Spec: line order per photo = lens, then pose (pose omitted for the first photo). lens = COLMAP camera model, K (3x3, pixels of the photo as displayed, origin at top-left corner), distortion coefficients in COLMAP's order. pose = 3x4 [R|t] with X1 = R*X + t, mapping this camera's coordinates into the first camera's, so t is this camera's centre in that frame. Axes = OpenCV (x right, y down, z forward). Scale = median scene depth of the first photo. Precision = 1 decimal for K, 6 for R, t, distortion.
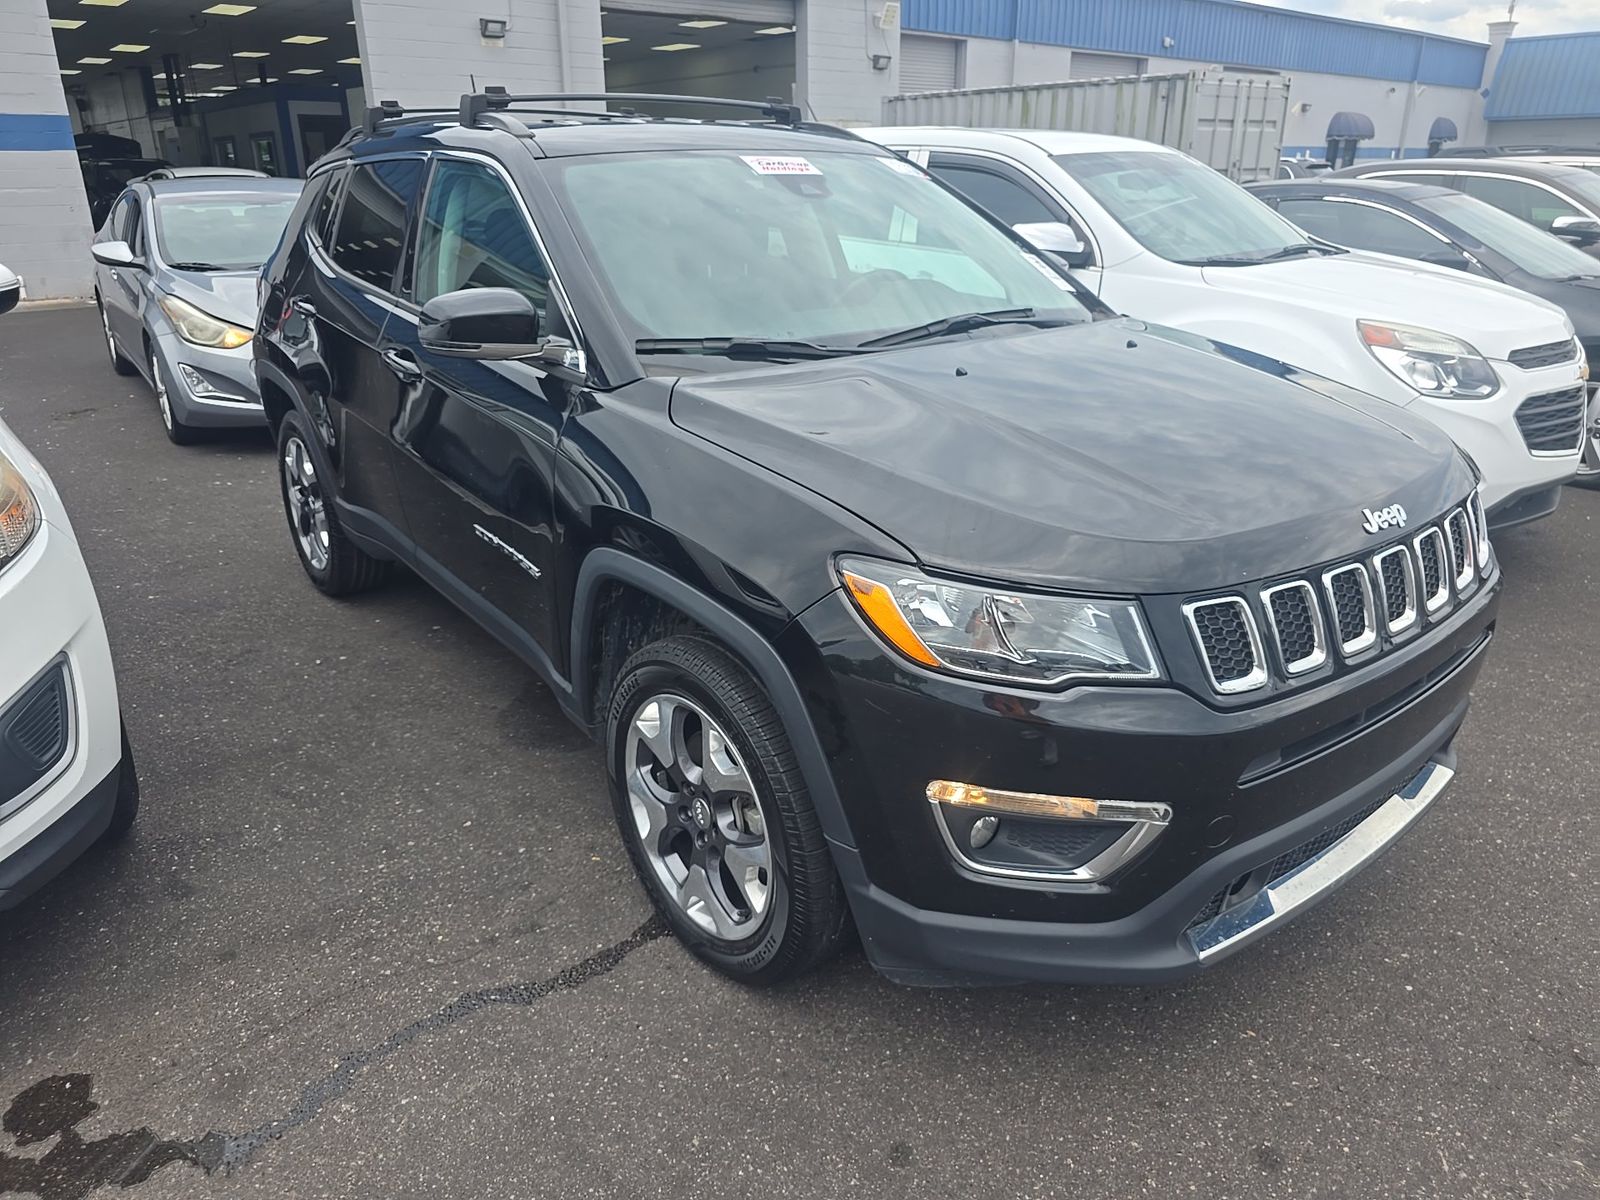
lens RADIAL K [[1074.6, 0, 801.4], [0, 1074.6, 591.7], [0, 0, 1]] dist [0.037387, -0.035116]
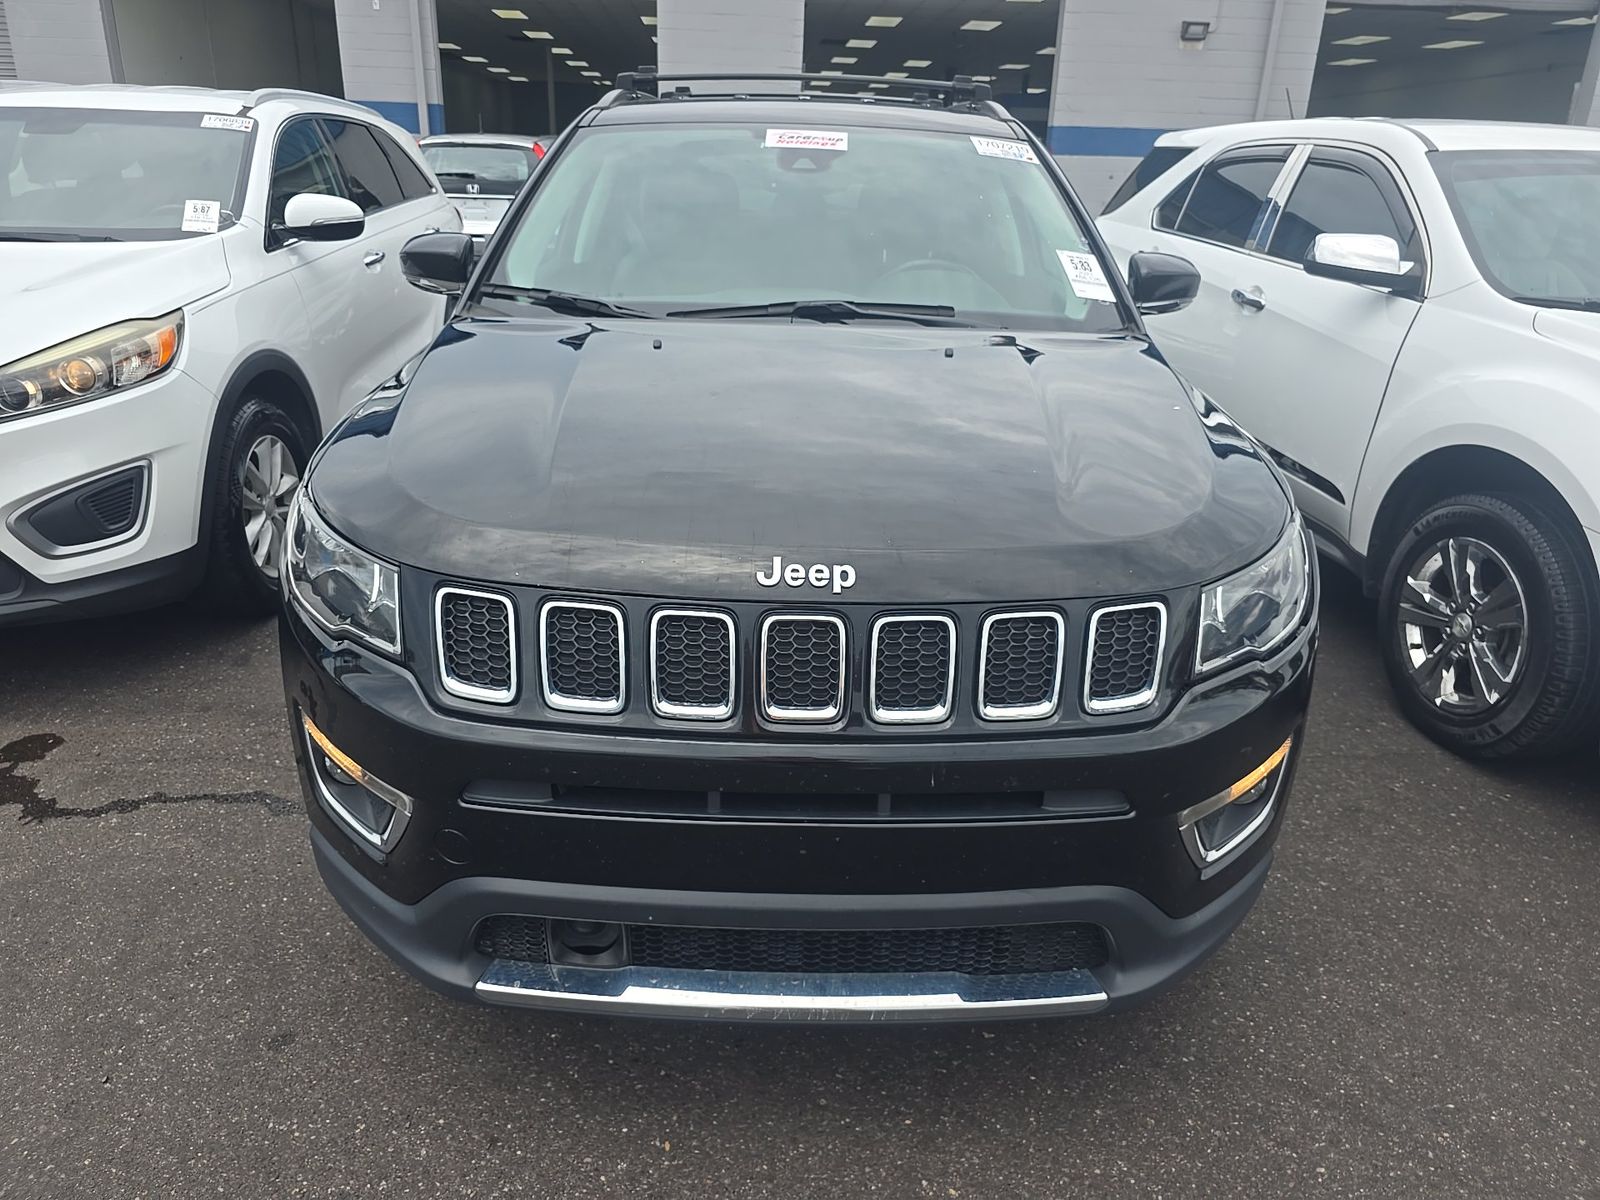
lens RADIAL K [[1074.6, 0, 801.4], [0, 1074.6, 591.7], [0, 0, 1]] dist [0.037387, -0.035116]
pose [[0.790546, 0.248288, -0.559812, 0.441040], [-0.253029, 0.964878, 0.070625, -0.049607], [0.557685, 0.085816, 0.825604, 0.164931]]
